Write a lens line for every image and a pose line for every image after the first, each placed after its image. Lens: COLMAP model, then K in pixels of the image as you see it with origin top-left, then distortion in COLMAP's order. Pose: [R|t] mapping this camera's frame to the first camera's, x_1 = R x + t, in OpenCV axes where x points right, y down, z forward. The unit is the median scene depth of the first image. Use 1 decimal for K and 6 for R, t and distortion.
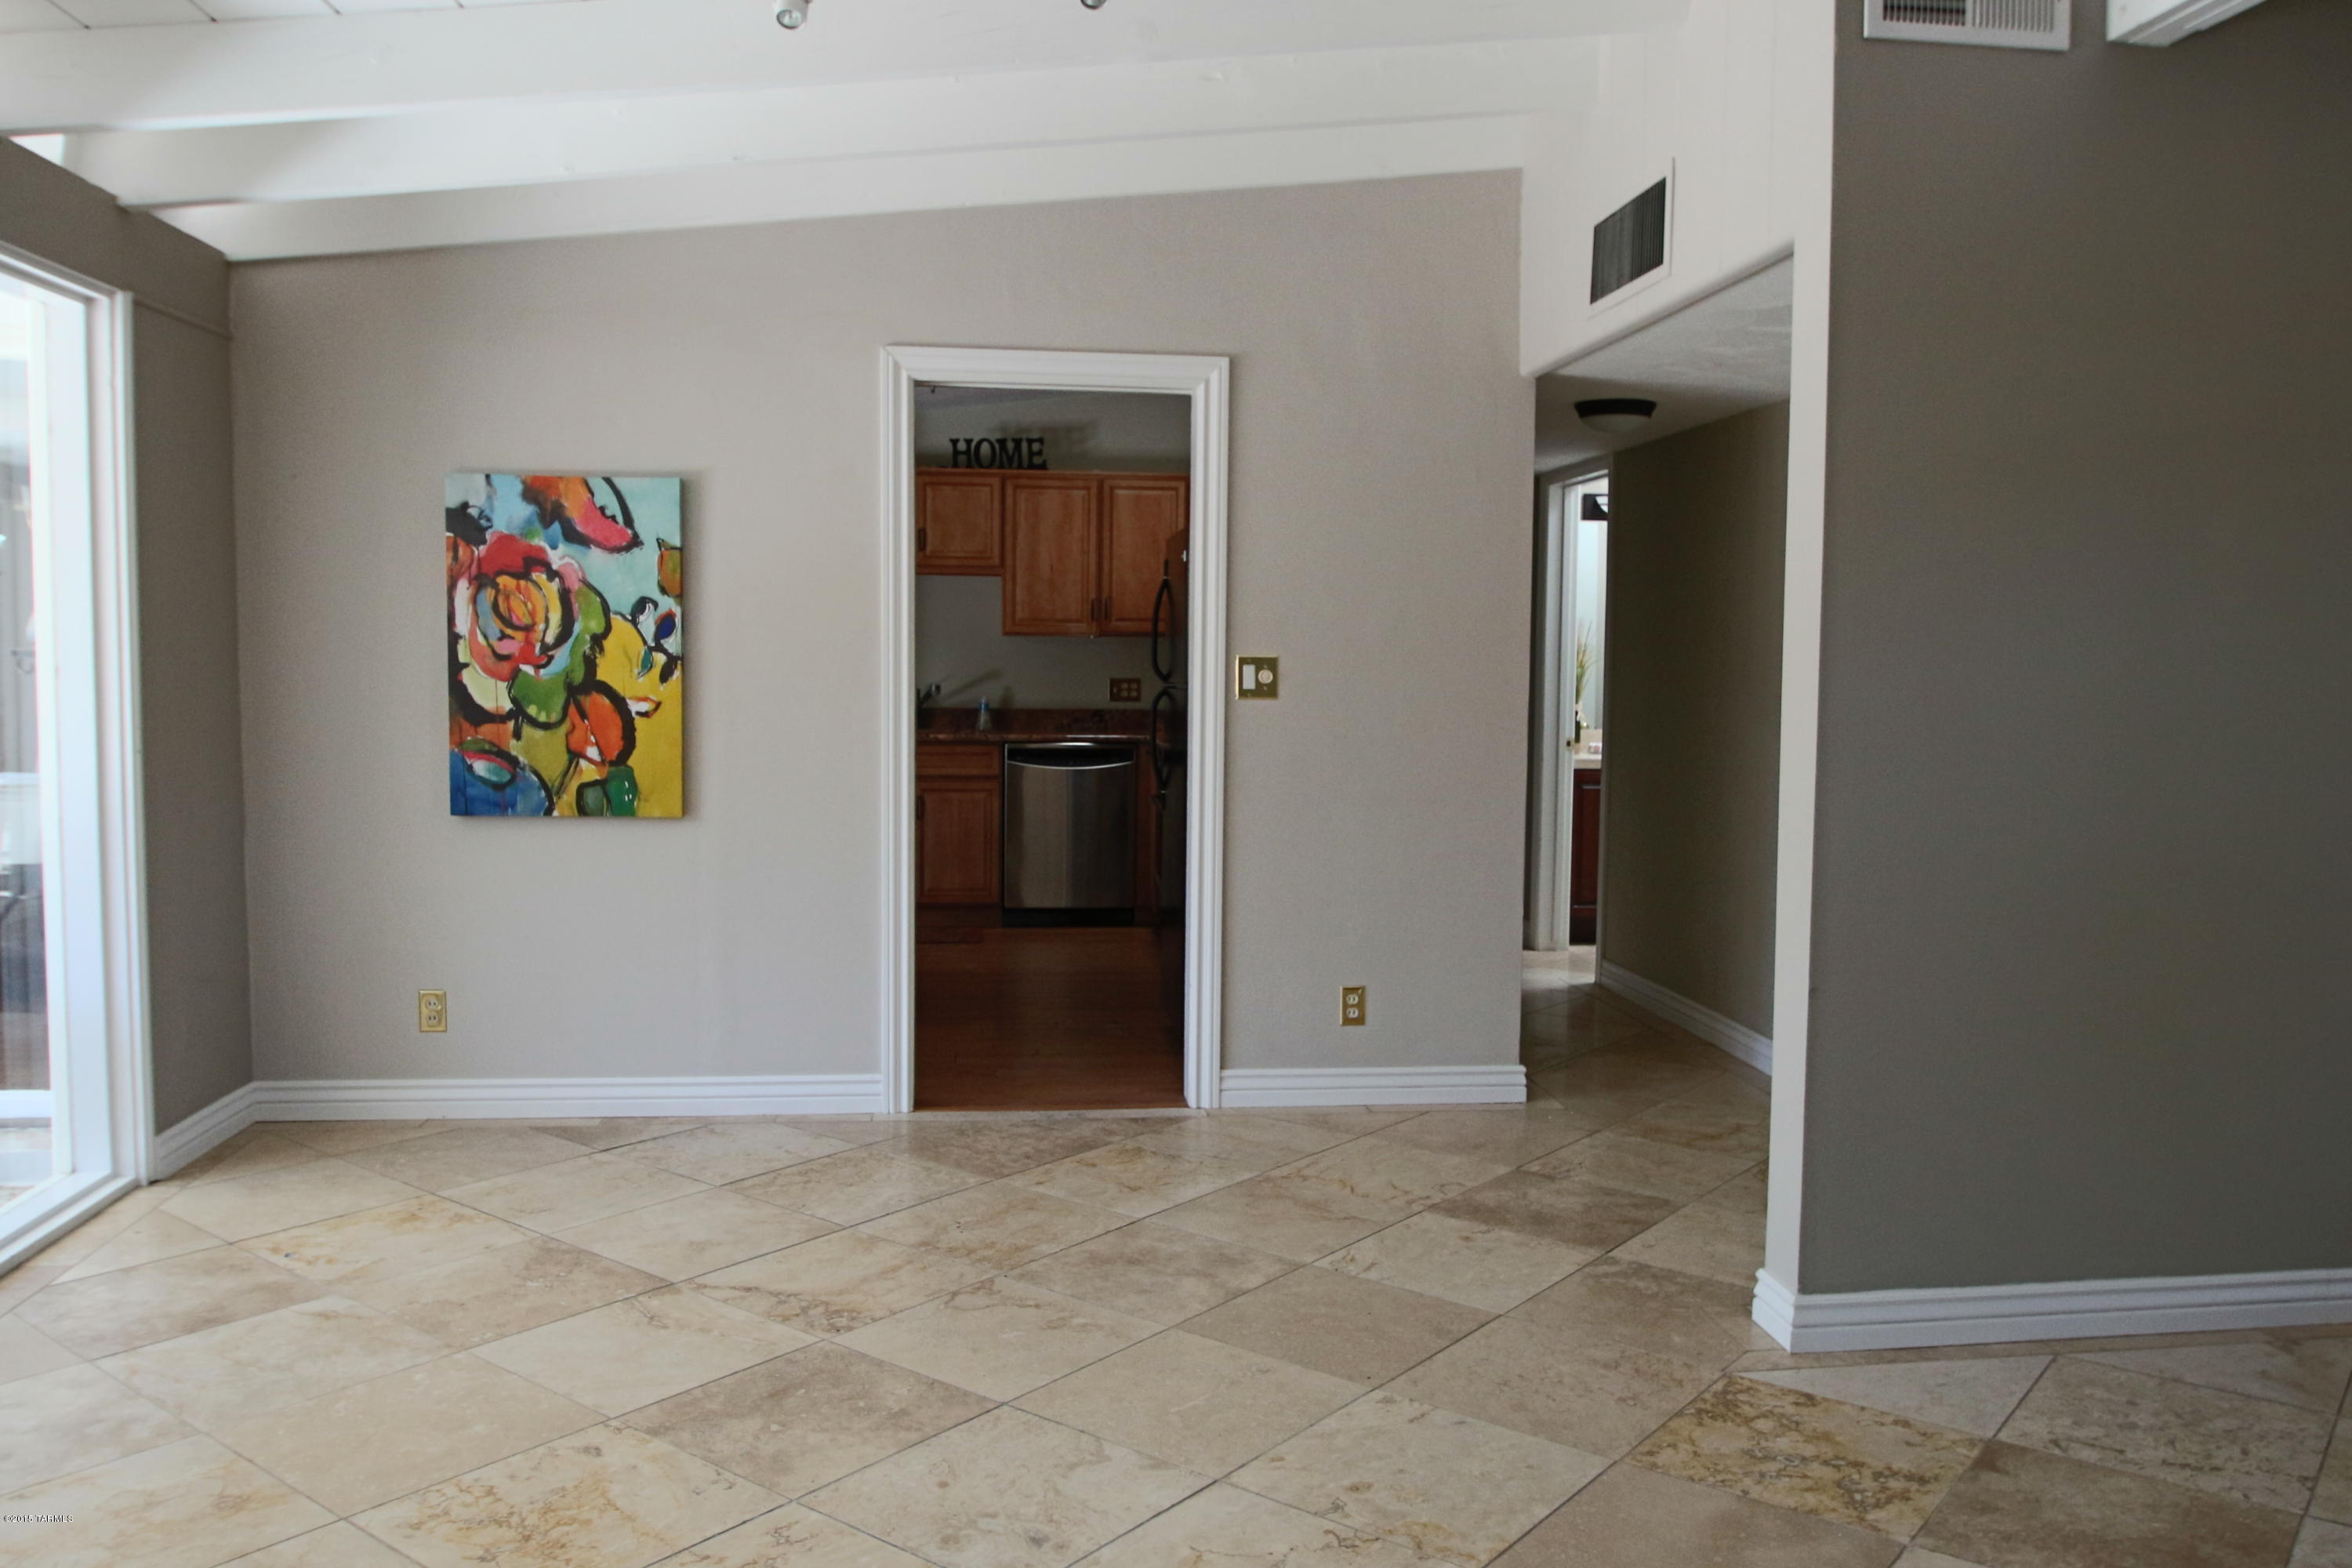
lens RADIAL K [[1794.0, 0, 1176.0], [0, 1794.0, 784.0], [0, 0, 1]] dist [-0.001444, -0.000082]
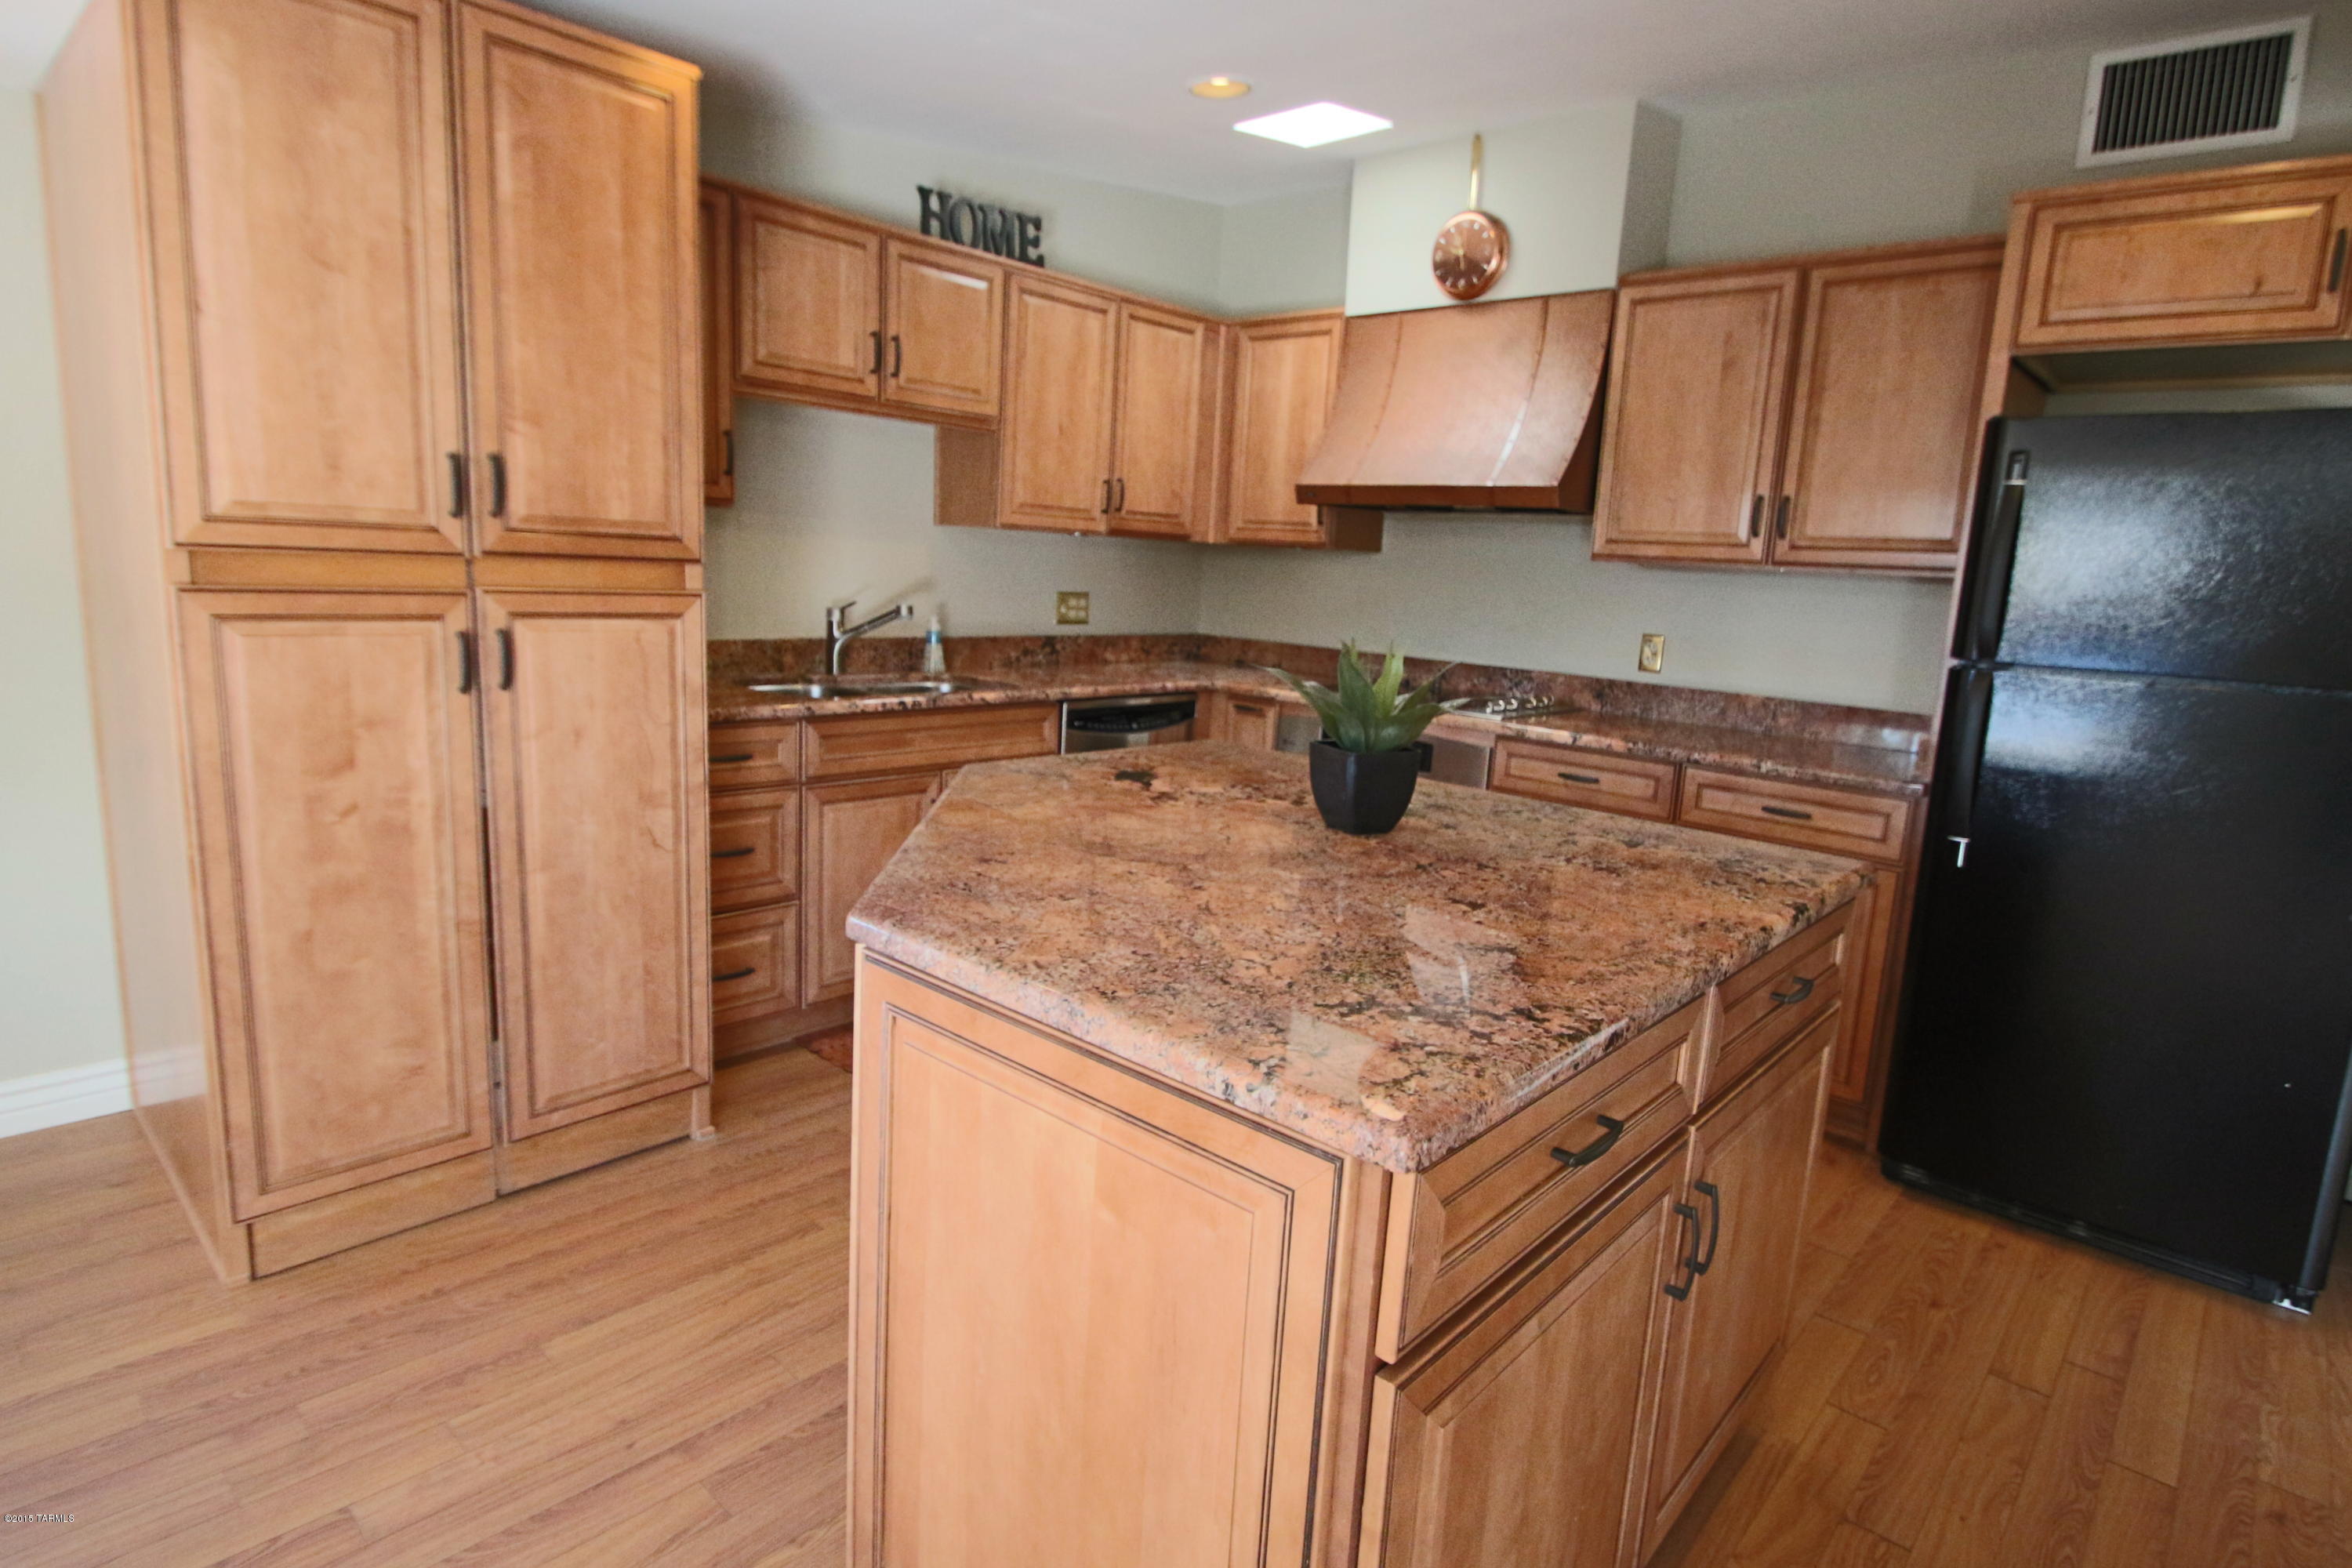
lens RADIAL K [[1217.4, 0, 1214.5], [0, 1217.4, 781.2], [0, 0, 1]] dist [0.014273, -0.018074]
pose [[0.737701, -0.091026, 0.668963, -0.339844], [0.001479, 0.991085, 0.133226, -0.050989], [-0.675126, -0.097292, 0.731259, 0.618152]]
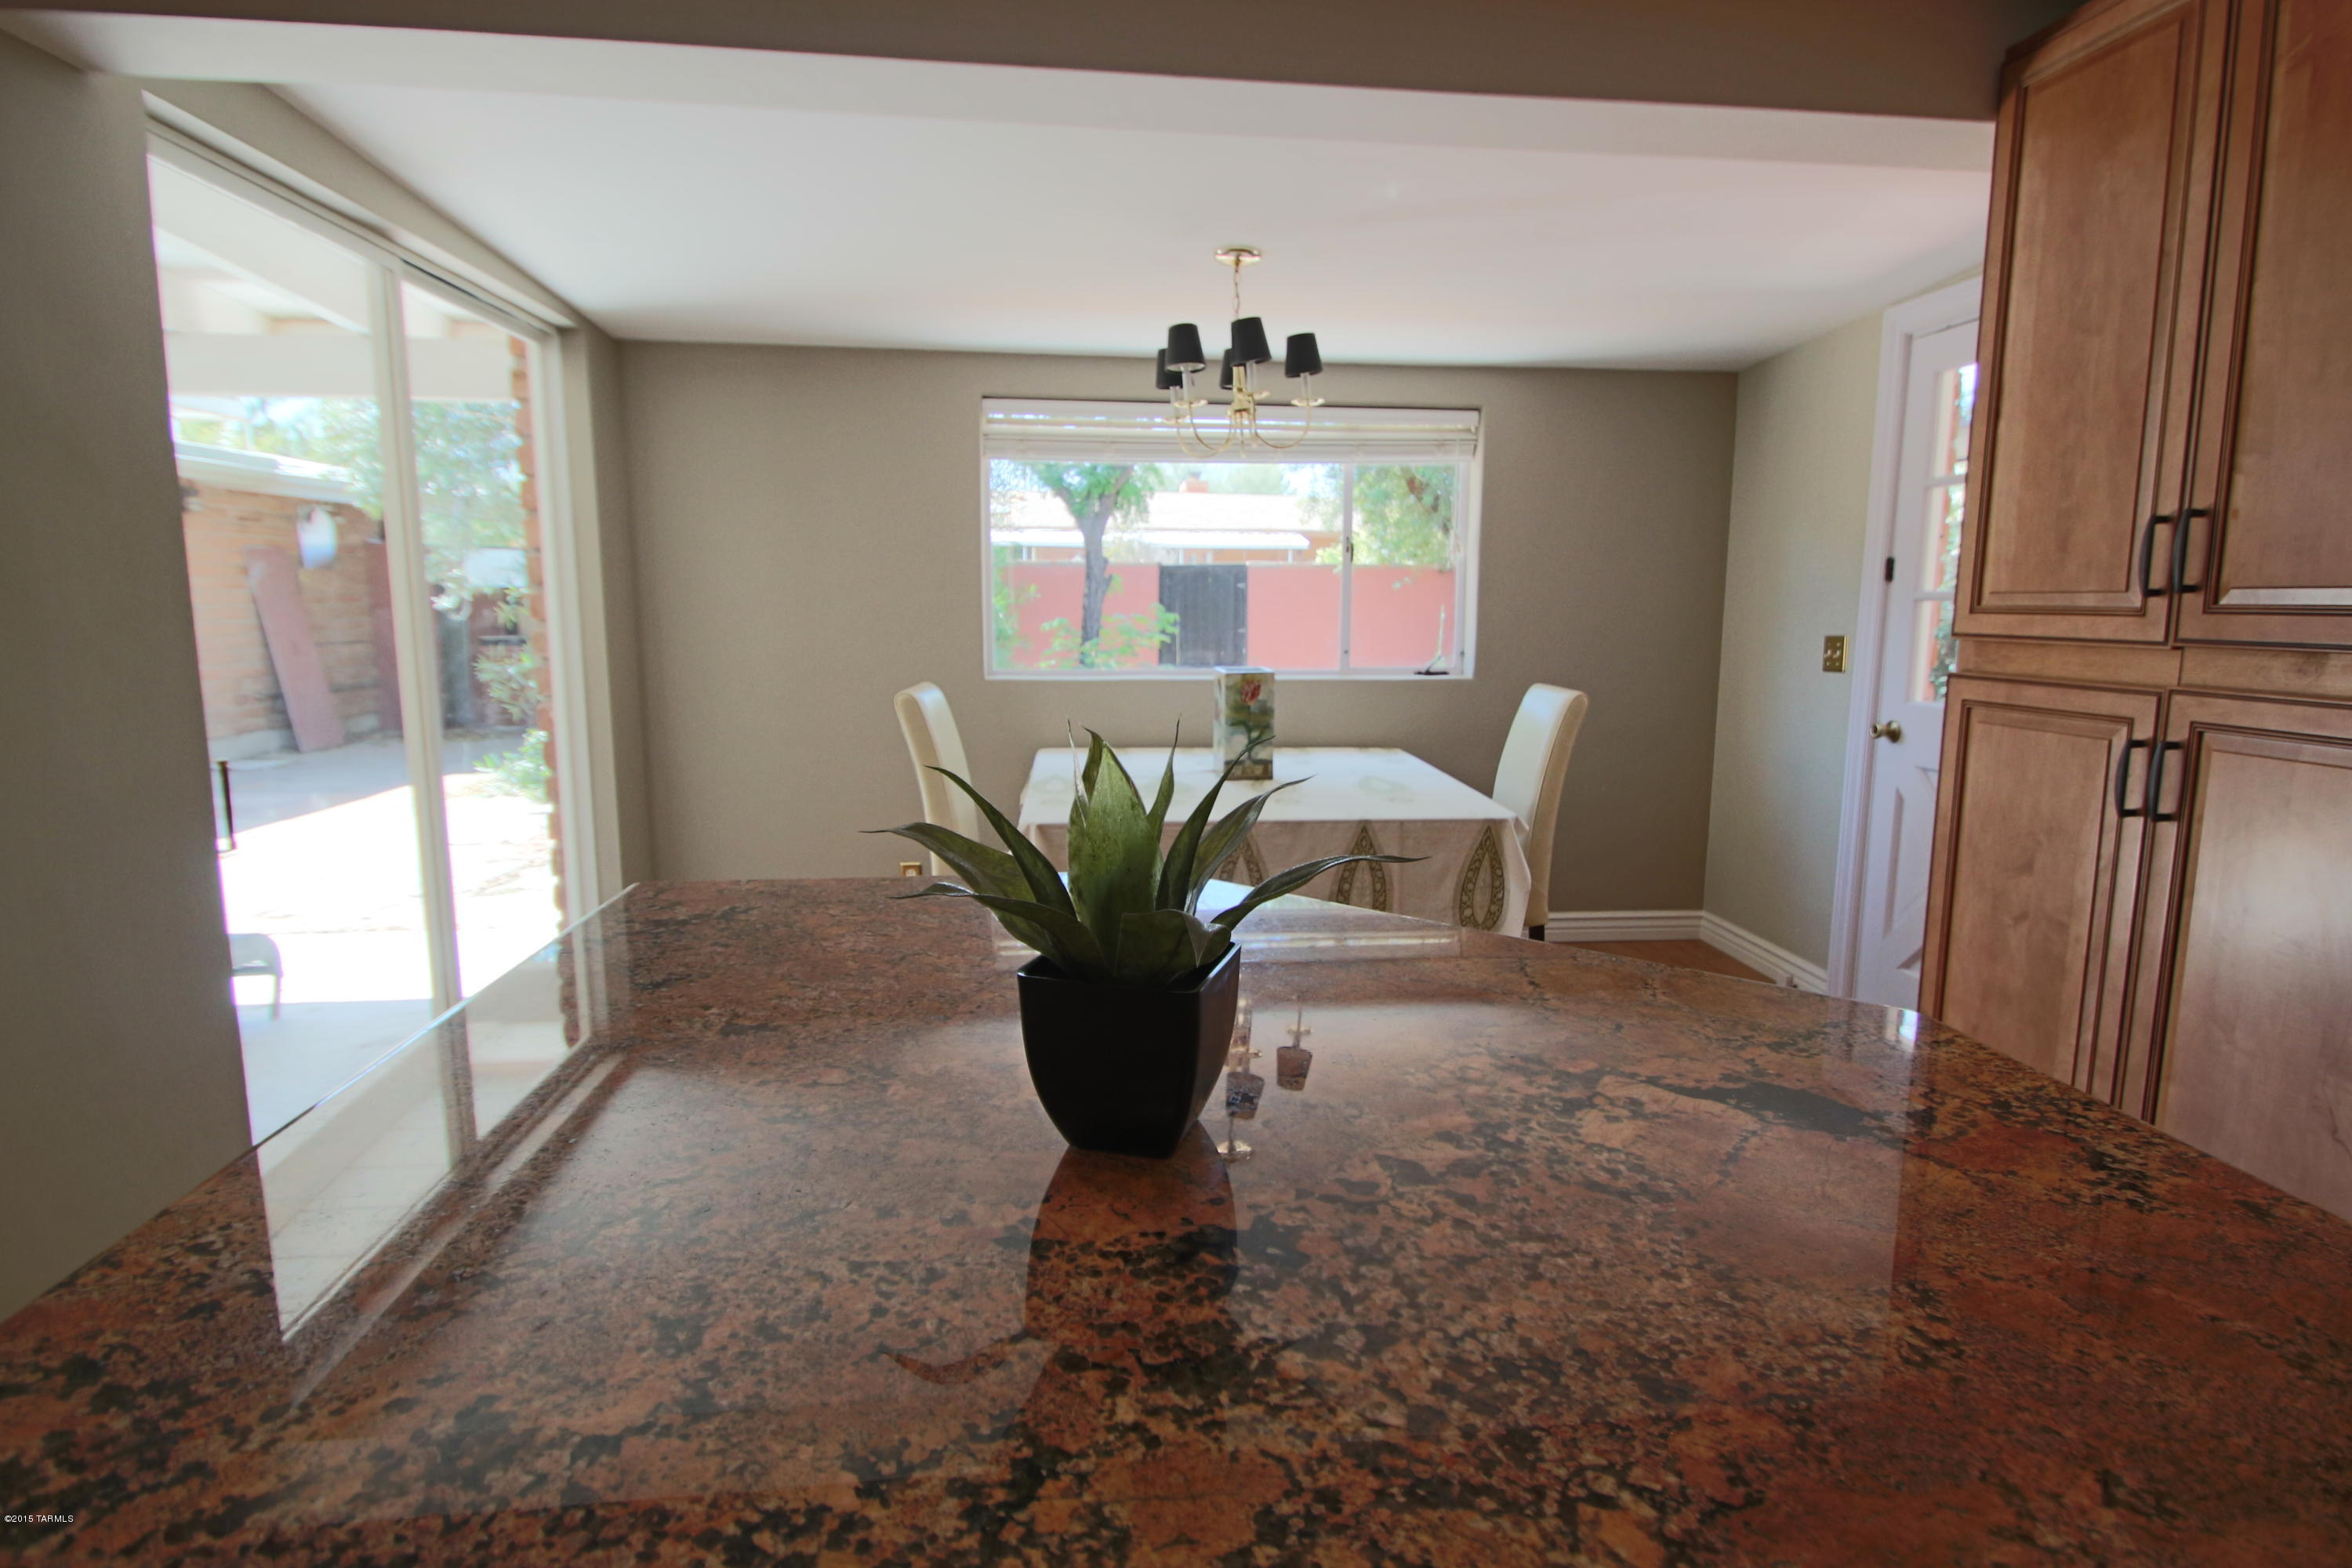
lens RADIAL K [[1217.4, 0, 1214.5], [0, 1217.4, 781.2], [0, 0, 1]] dist [0.014273, -0.018074]
pose [[0.000619, 0.134916, -0.990857, -0.088972], [-0.079821, 0.987702, 0.134437, -0.056288], [0.996809, 0.079008, 0.011380, 0.757425]]
